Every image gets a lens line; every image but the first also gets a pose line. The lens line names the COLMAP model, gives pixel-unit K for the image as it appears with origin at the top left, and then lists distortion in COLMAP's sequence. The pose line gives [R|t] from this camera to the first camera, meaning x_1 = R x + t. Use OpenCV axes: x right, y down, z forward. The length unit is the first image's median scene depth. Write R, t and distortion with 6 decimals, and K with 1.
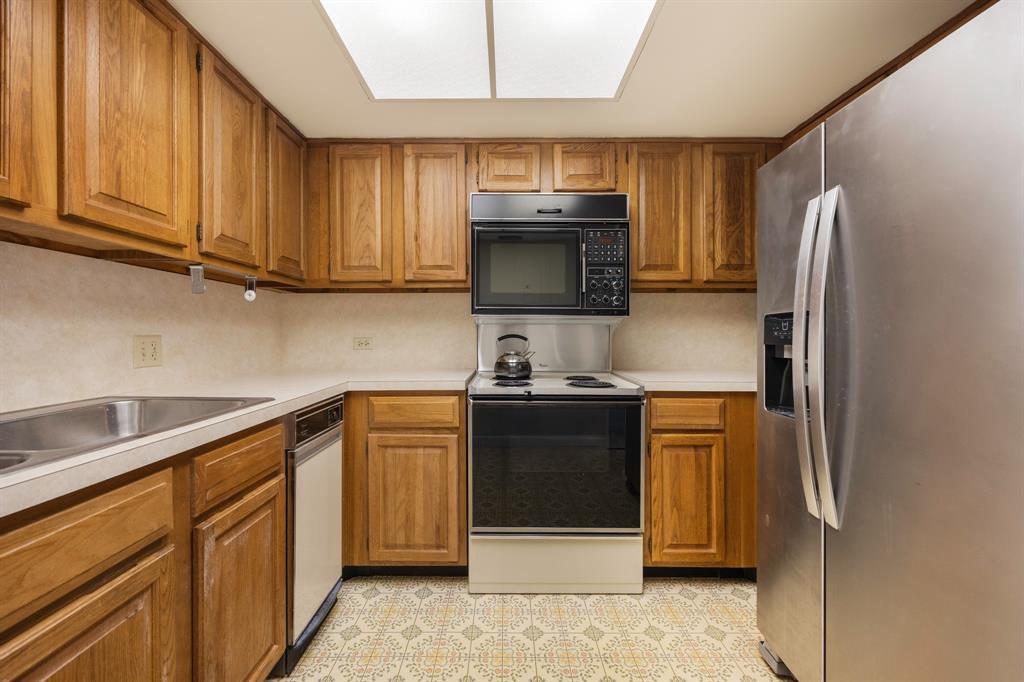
lens RADIAL K [[404.0, 0, 507.8], [0, 404.0, 345.7], [0, 0, 1]] dist [-0.000203, 0.000162]
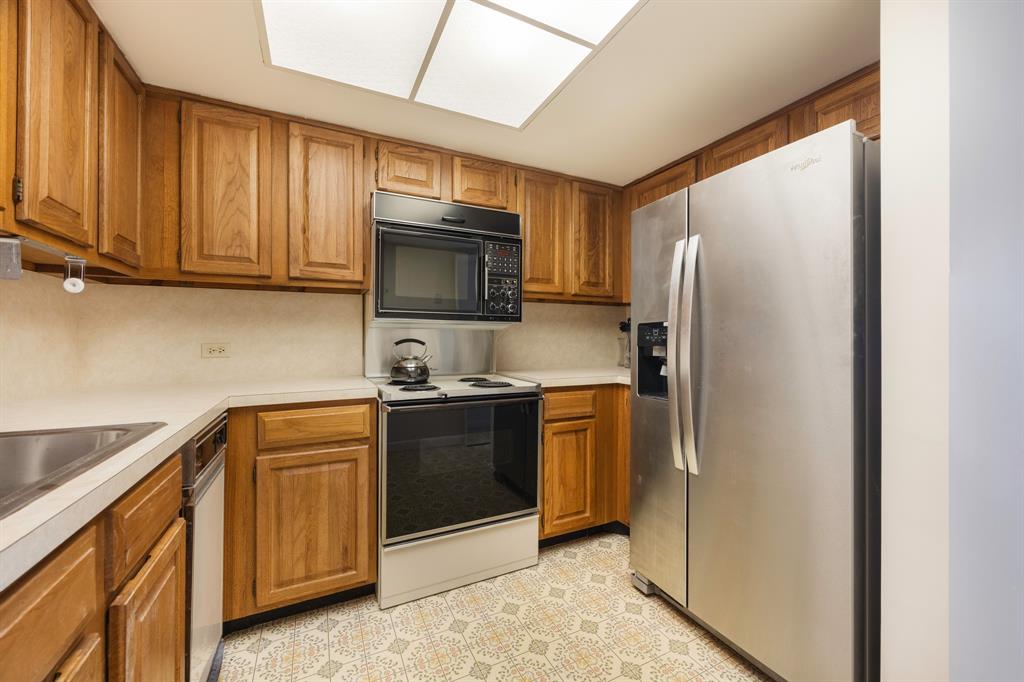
lens RADIAL K [[395.3, 0, 512.5], [0, 395.3, 349.4], [0, 0, 1]] dist [-0.000453, 0.000119]
pose [[0.896477, -0.013838, 0.442874, -0.223526], [0.014253, 0.999896, 0.002393, -0.000711], [-0.442860, 0.004167, 0.896581, 0.021729]]
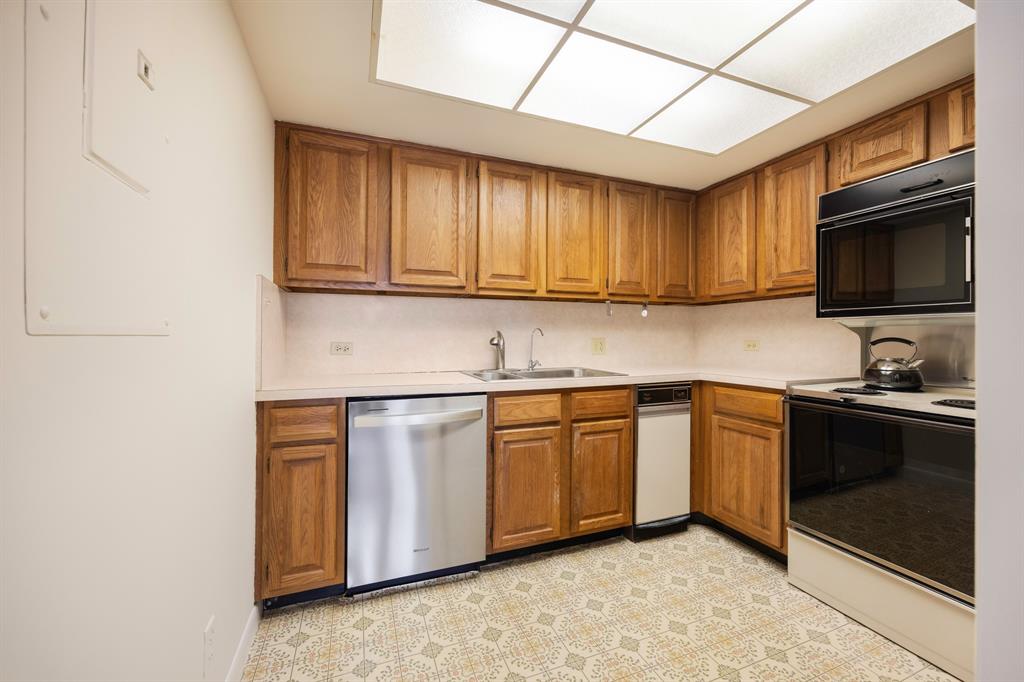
lens RADIAL K [[406.7, 0, 511.5], [0, 406.7, 362.9], [0, 0, 1]] dist [-0.000151, -0.000067]
pose [[0.363601, 0.057542, -0.929776, 0.604343], [-0.025022, 0.998334, 0.051999, 0.000799], [0.931218, 0.004358, 0.364435, -0.069139]]
